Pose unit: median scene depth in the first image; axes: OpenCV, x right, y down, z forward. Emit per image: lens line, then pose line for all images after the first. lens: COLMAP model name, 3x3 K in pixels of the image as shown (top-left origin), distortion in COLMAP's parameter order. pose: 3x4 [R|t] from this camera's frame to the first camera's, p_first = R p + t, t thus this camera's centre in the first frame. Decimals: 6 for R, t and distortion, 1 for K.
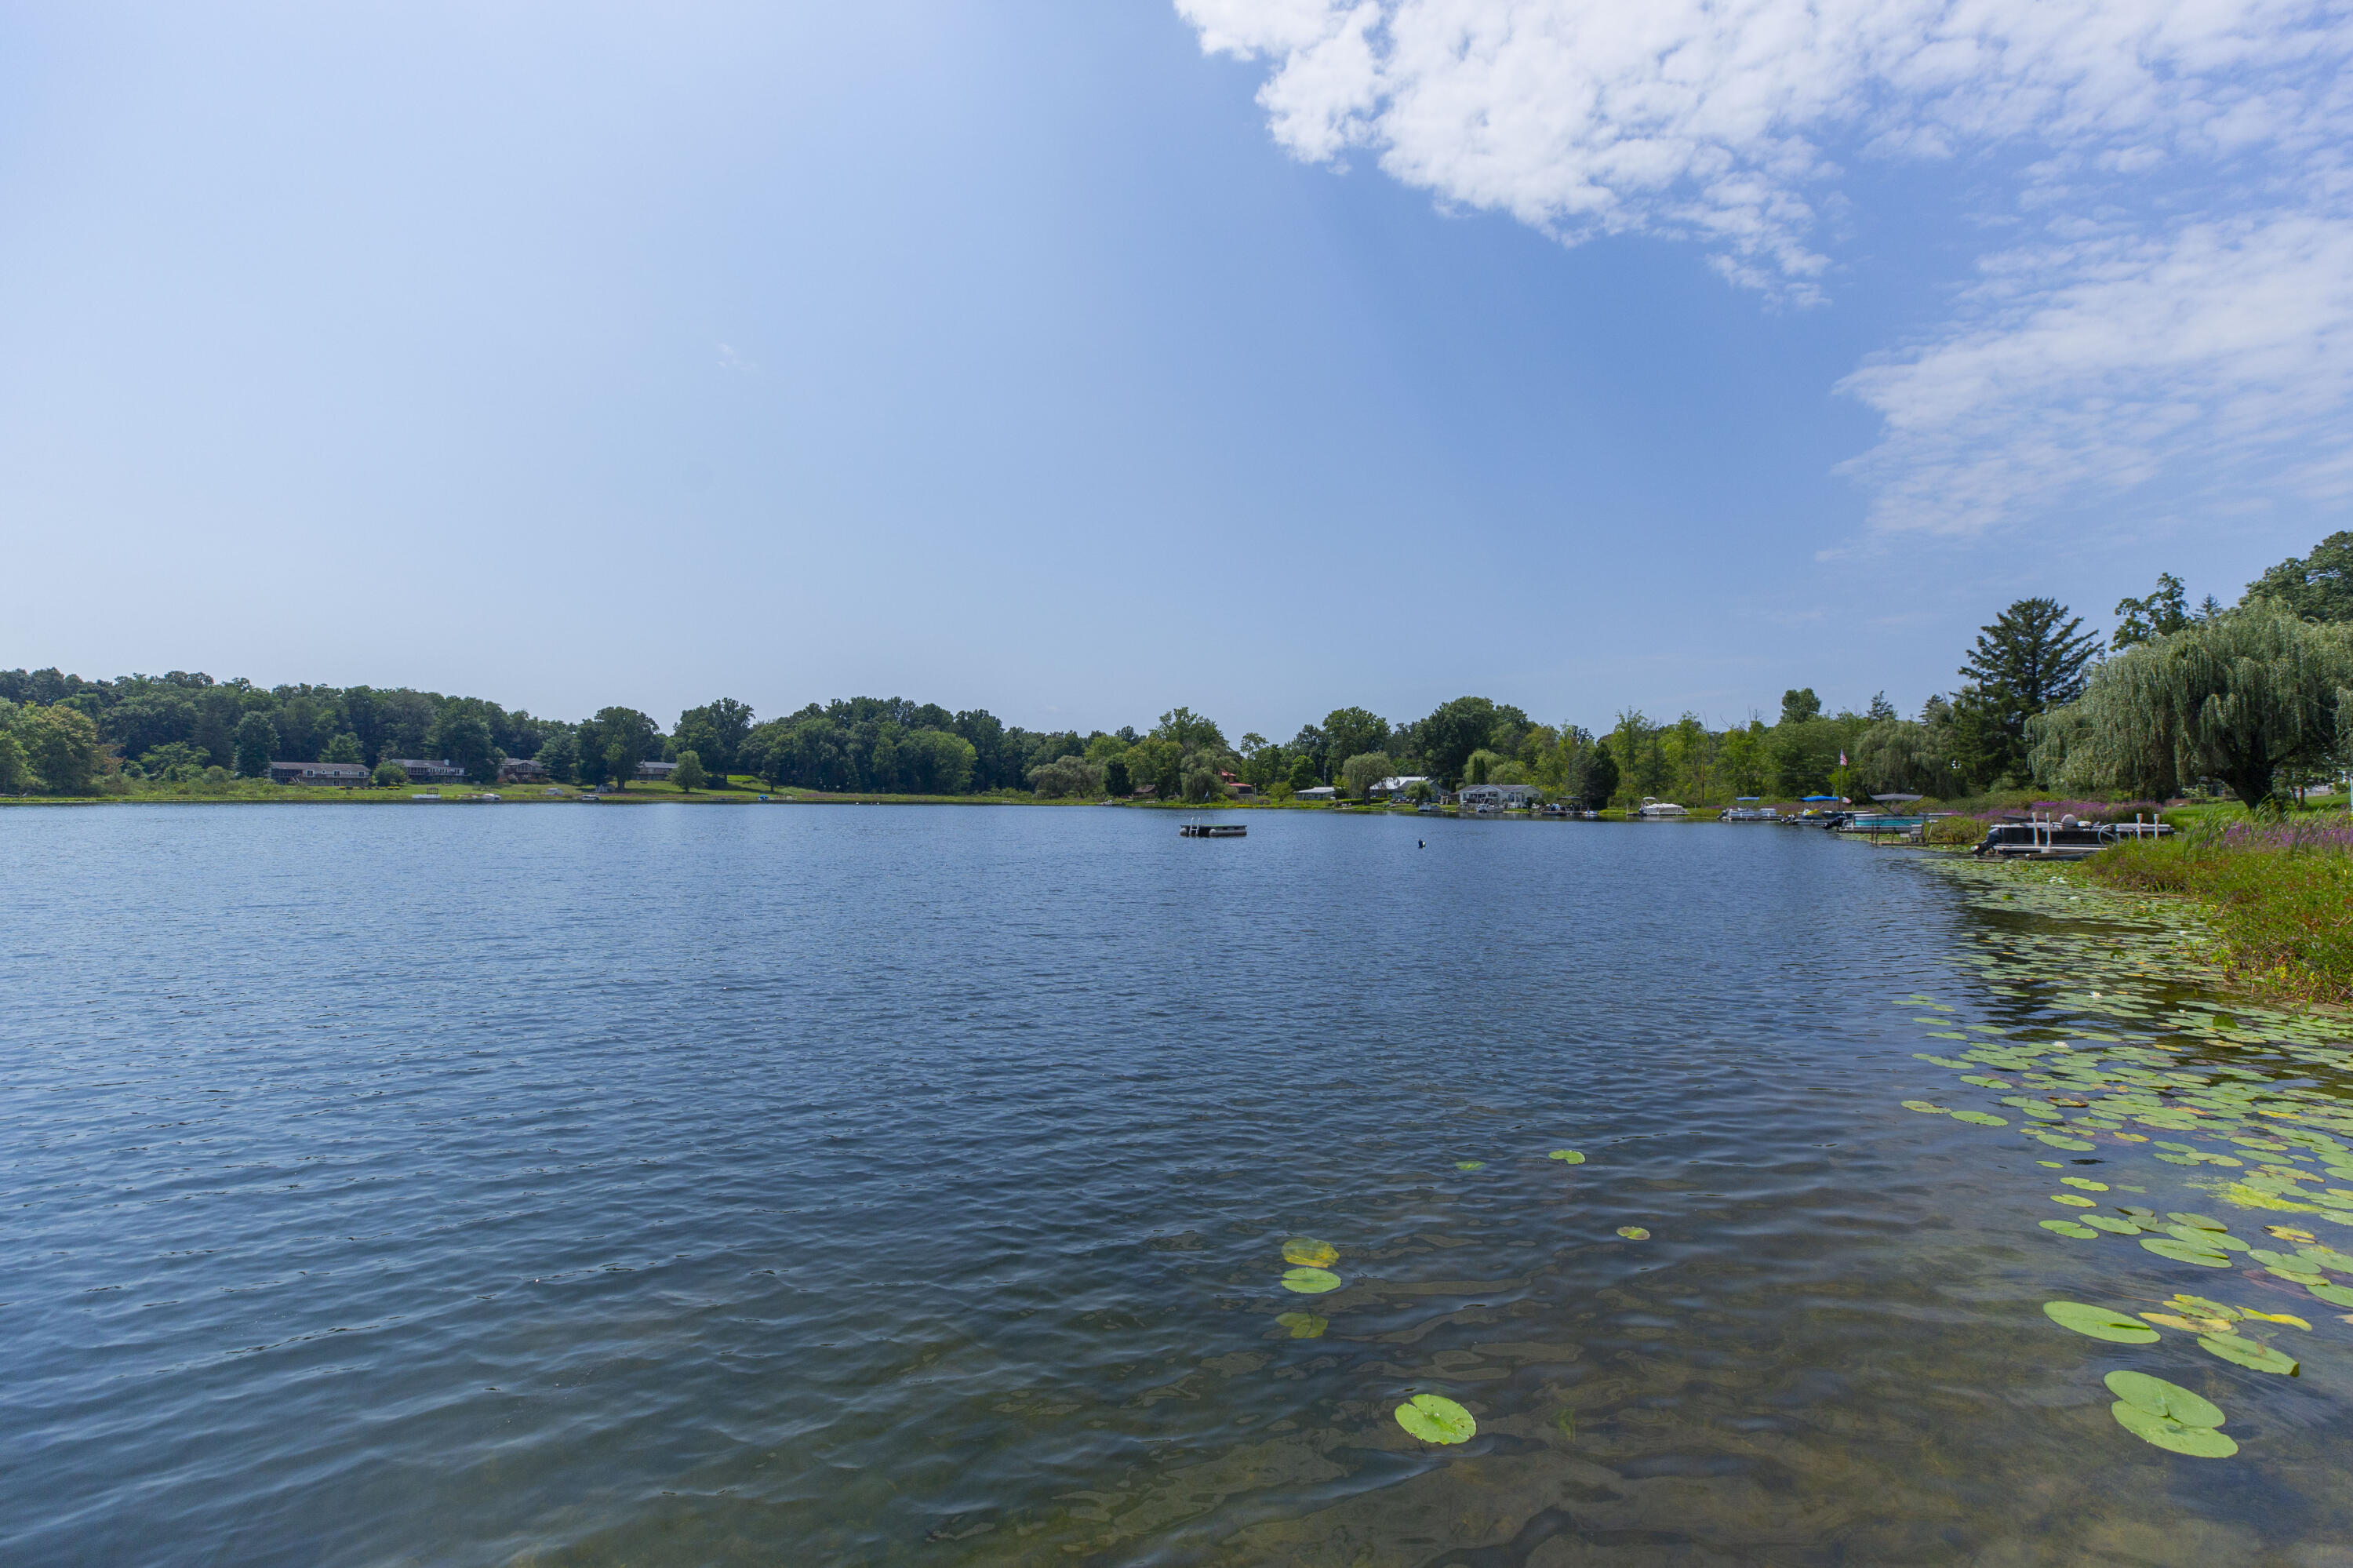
lens RADIAL K [[1029.3, 0, 1164.4], [0, 1029.3, 771.6], [0, 0, 1]] dist [0.002110, 0.000056]
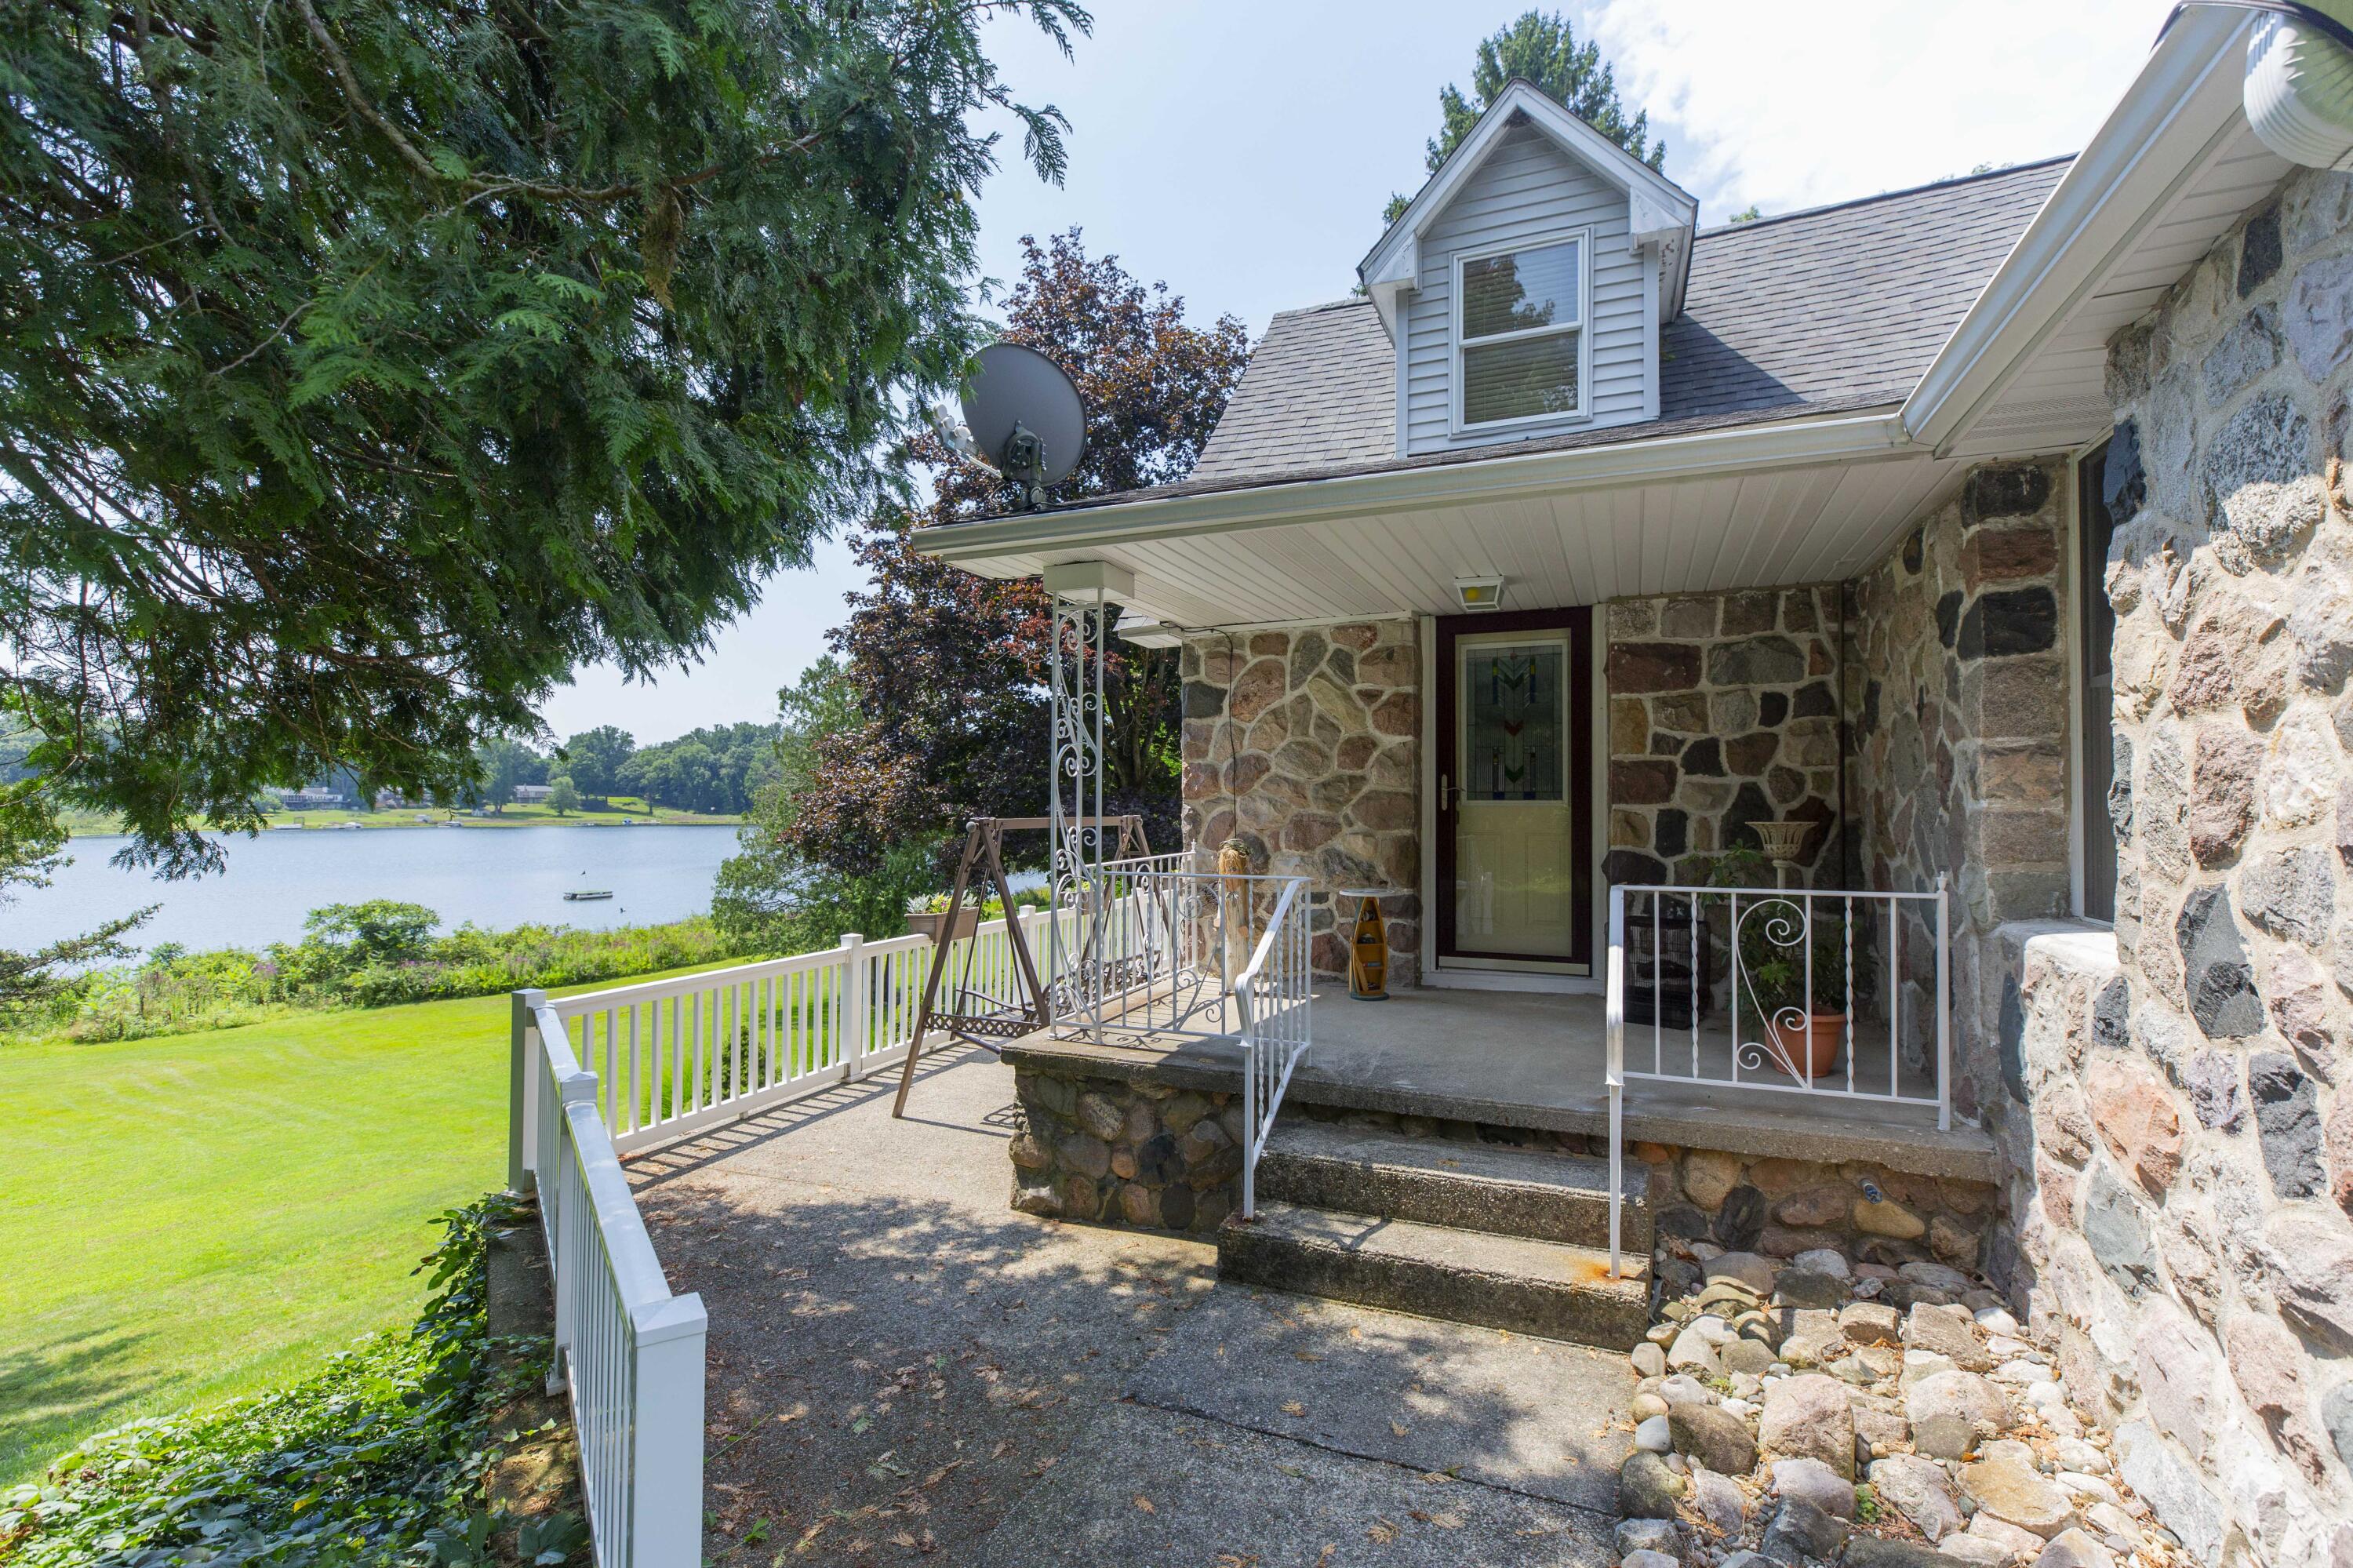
lens RADIAL K [[1055.5, 0, 1185.1], [0, 1055.5, 792.4], [0, 0, 1]] dist [0.001592, 0.000206]
pose [[0.999530, -0.000687, 0.030651, 0.166336], [0.000204, 0.999876, 0.015748, -0.023497], [-0.030658, -0.015735, 0.999406, -0.126243]]
